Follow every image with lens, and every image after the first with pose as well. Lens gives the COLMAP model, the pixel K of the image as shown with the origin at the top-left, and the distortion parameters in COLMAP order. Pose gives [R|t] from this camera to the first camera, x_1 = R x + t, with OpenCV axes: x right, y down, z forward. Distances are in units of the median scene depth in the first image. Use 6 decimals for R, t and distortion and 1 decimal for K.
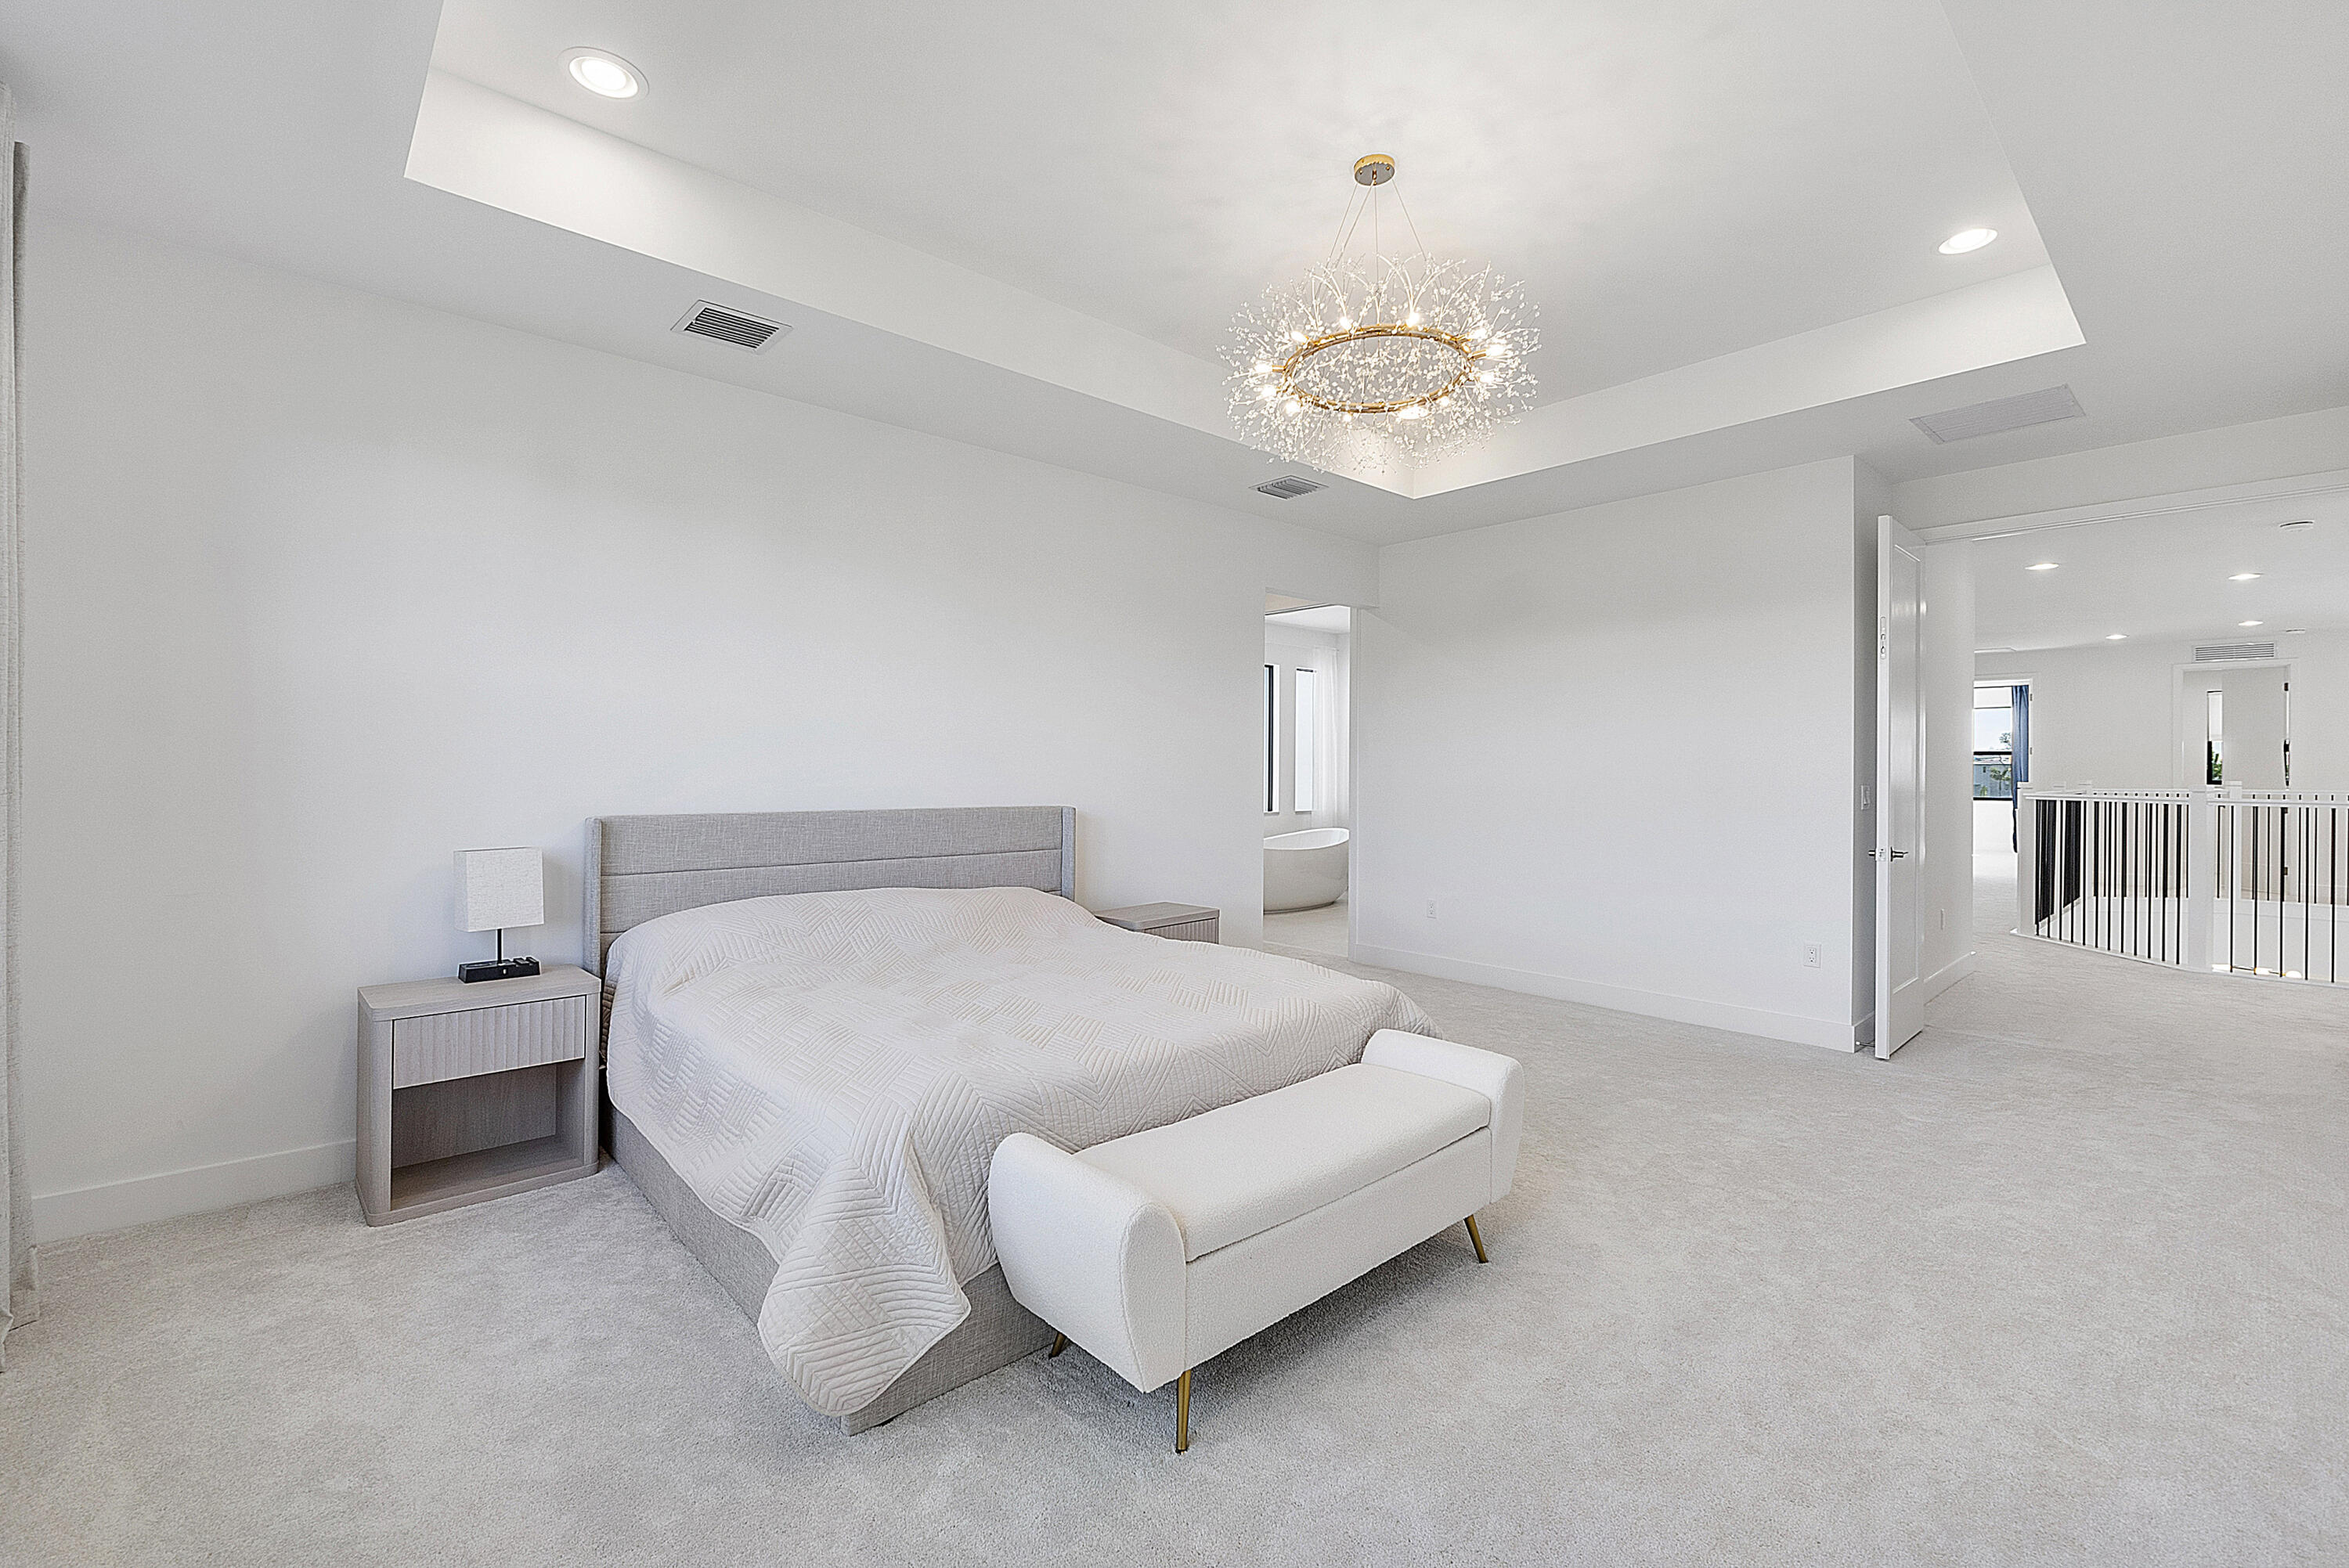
lens RADIAL K [[989.4, 0, 1168.6], [0, 989.4, 770.4], [0, 0, 1]] dist [-0.003284, -0.002189]
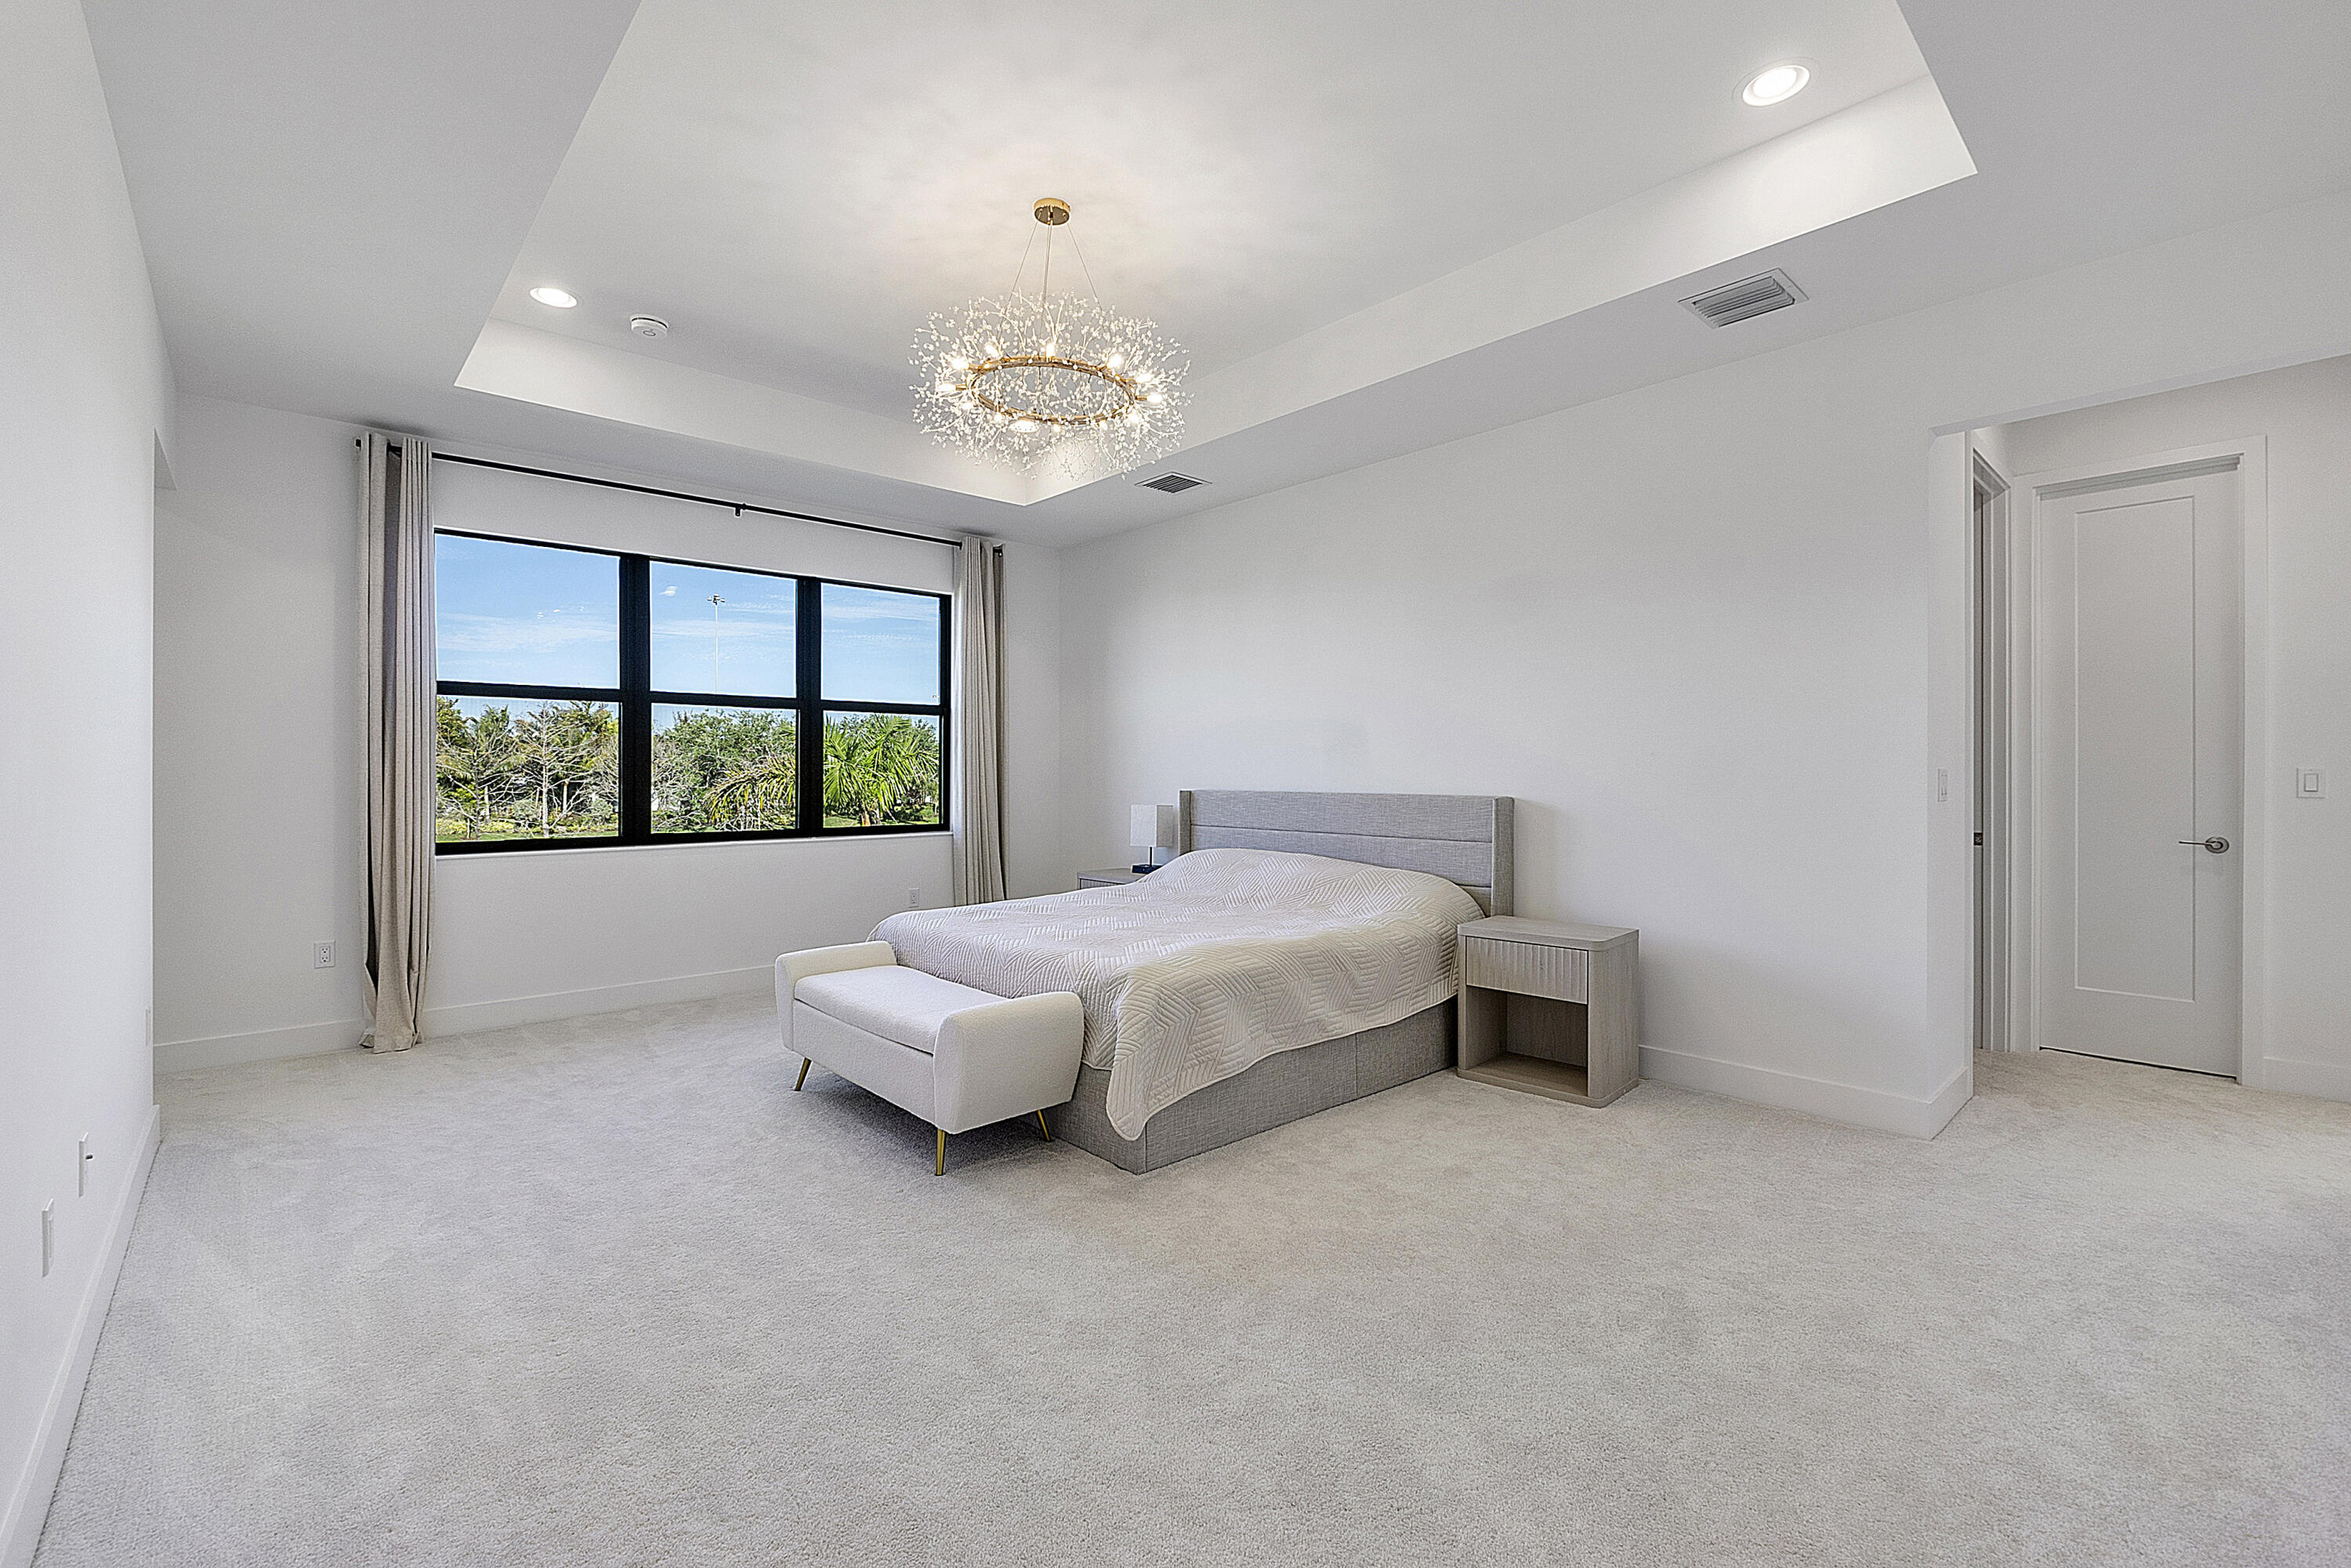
lens RADIAL K [[990.3, 0, 1170.1], [0, 990.3, 779.0], [0, 0, 1]] dist [-0.003284, -0.002189]
pose [[0.023809, 0.002198, -0.999714, 0.941575], [-0.003252, 0.999992, 0.002121, 0.021888], [0.999711, 0.003201, 0.023816, 0.793583]]
